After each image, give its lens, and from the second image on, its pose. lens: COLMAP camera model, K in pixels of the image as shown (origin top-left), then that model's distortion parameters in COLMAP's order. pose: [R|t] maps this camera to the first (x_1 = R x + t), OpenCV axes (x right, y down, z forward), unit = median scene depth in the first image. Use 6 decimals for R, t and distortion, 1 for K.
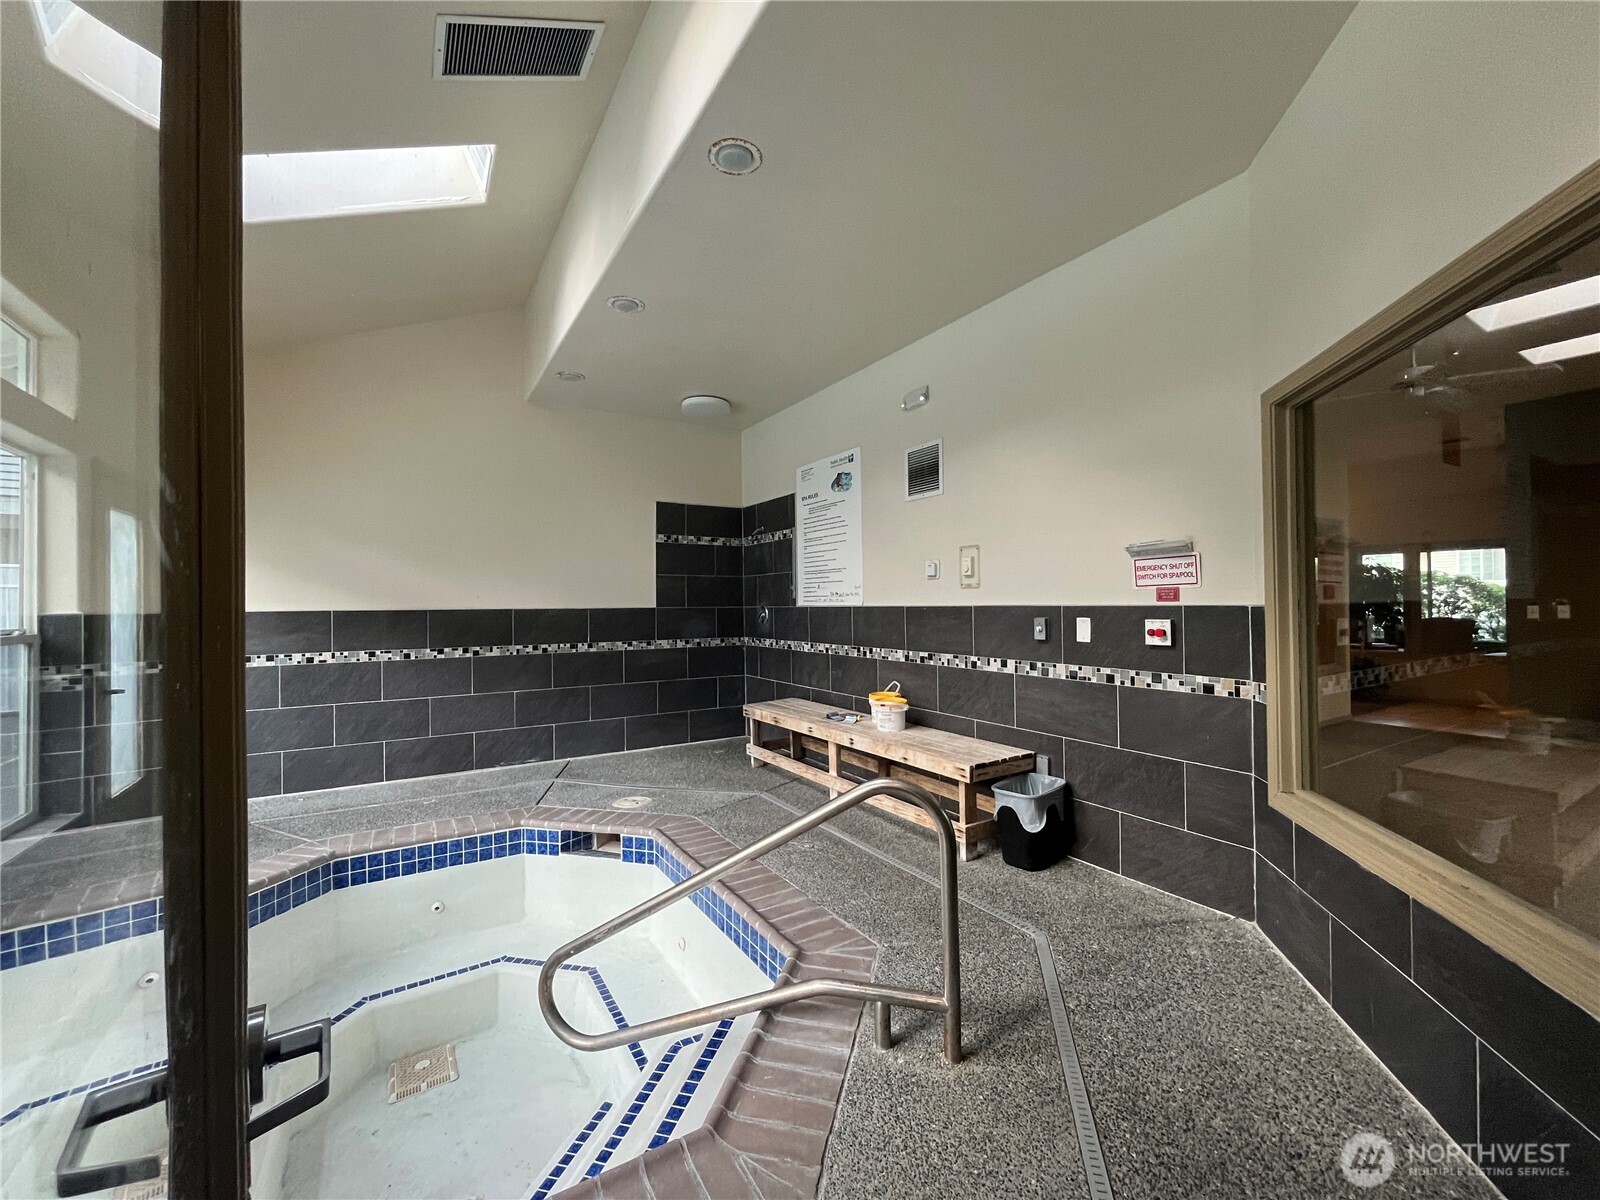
lens RADIAL K [[645.0, 0, 800.0], [0, 645.0, 600.4], [0, 0, 1]] dist [-0.001546, 0.000328]
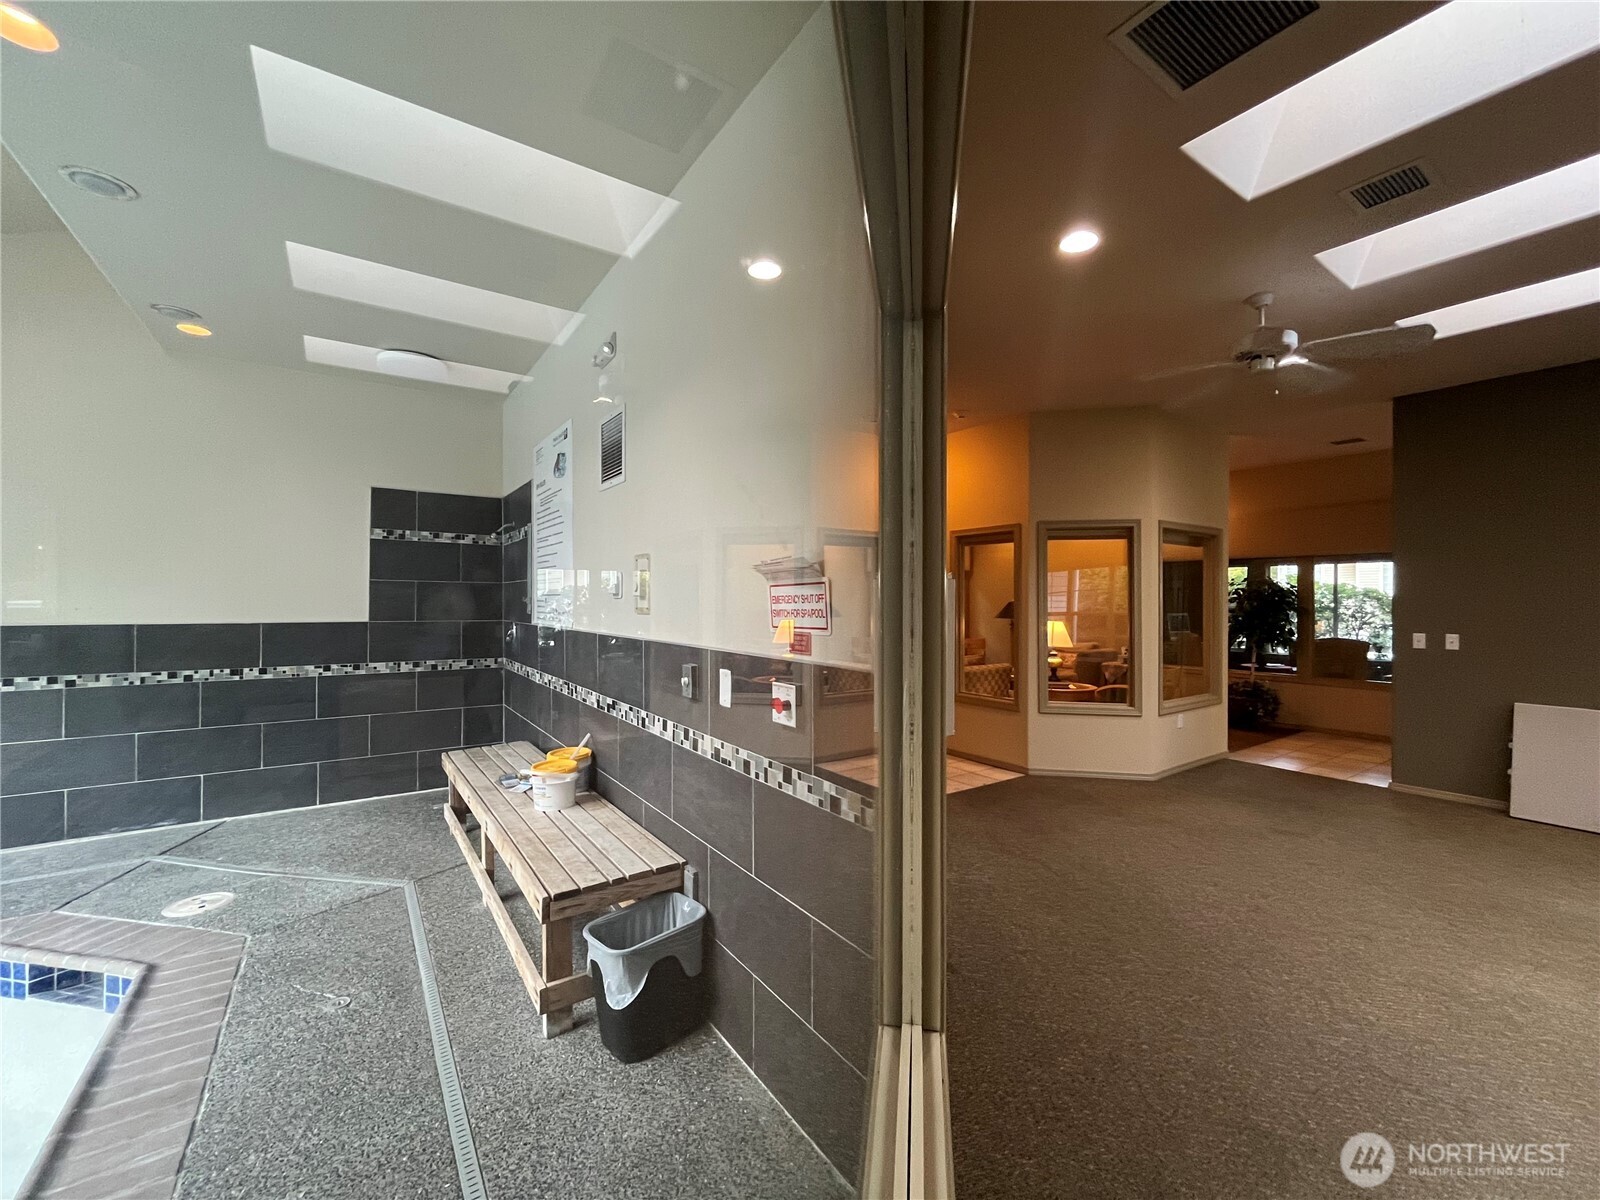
lens RADIAL K [[645.0, 0, 800.7], [0, 645.0, 599.1], [0, 0, 1]] dist [-0.001546, 0.000328]
pose [[0.998505, 0.013963, 0.052842, 0.299774], [-0.014154, 0.999895, 0.003253, -0.030200], [-0.052791, -0.003996, 0.998598, 0.210785]]
